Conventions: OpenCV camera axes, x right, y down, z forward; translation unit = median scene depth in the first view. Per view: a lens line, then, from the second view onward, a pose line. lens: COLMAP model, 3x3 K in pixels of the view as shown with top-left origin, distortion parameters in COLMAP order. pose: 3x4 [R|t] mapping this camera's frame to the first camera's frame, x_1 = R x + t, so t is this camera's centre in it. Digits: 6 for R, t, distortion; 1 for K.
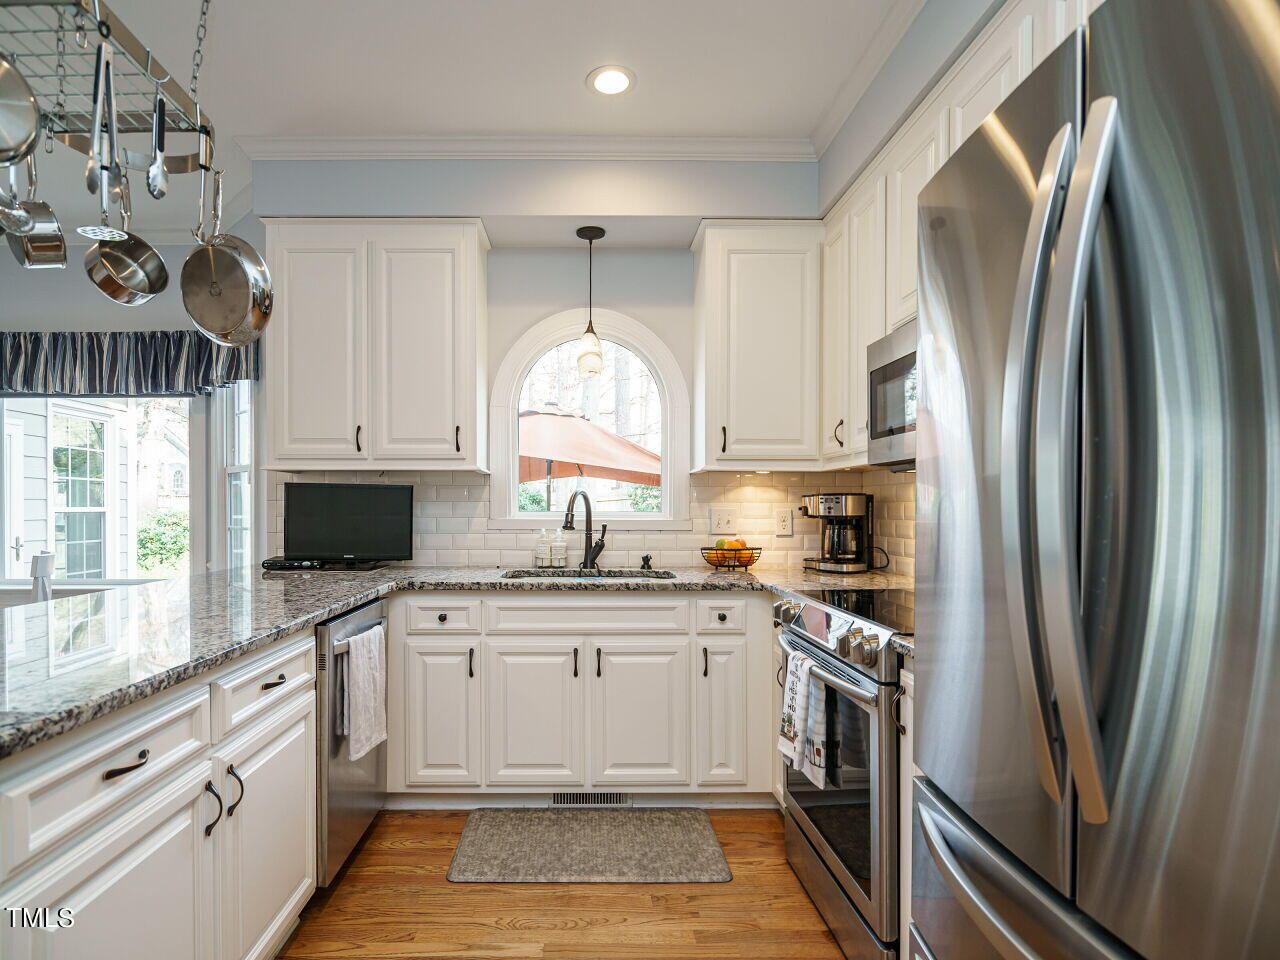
lens RADIAL K [[706.5, 0, 573.7], [0, 706.5, 520.5], [0, 0, 1]] dist [-0.012705, 0.006865]
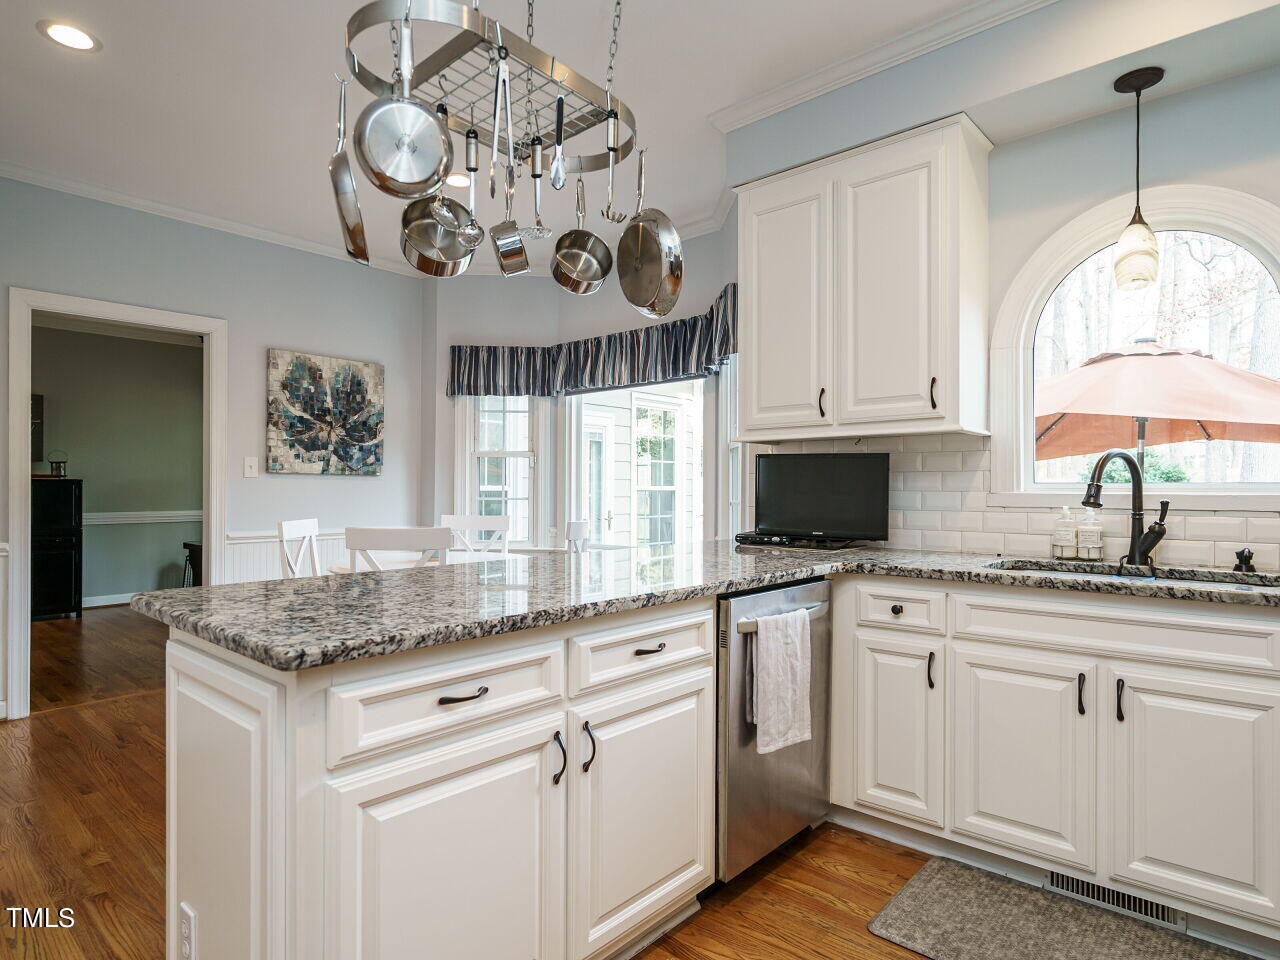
lens RADIAL K [[743.2, 0, 614.9], [0, 743.2, 495.4], [0, 0, 1]] dist [-0.005763, 0.002080]
pose [[0.734620, 0.005510, -0.678456, 0.159261], [-0.015157, 0.999851, -0.008291, 0.016171], [0.678309, 0.016375, 0.734594, 0.135746]]
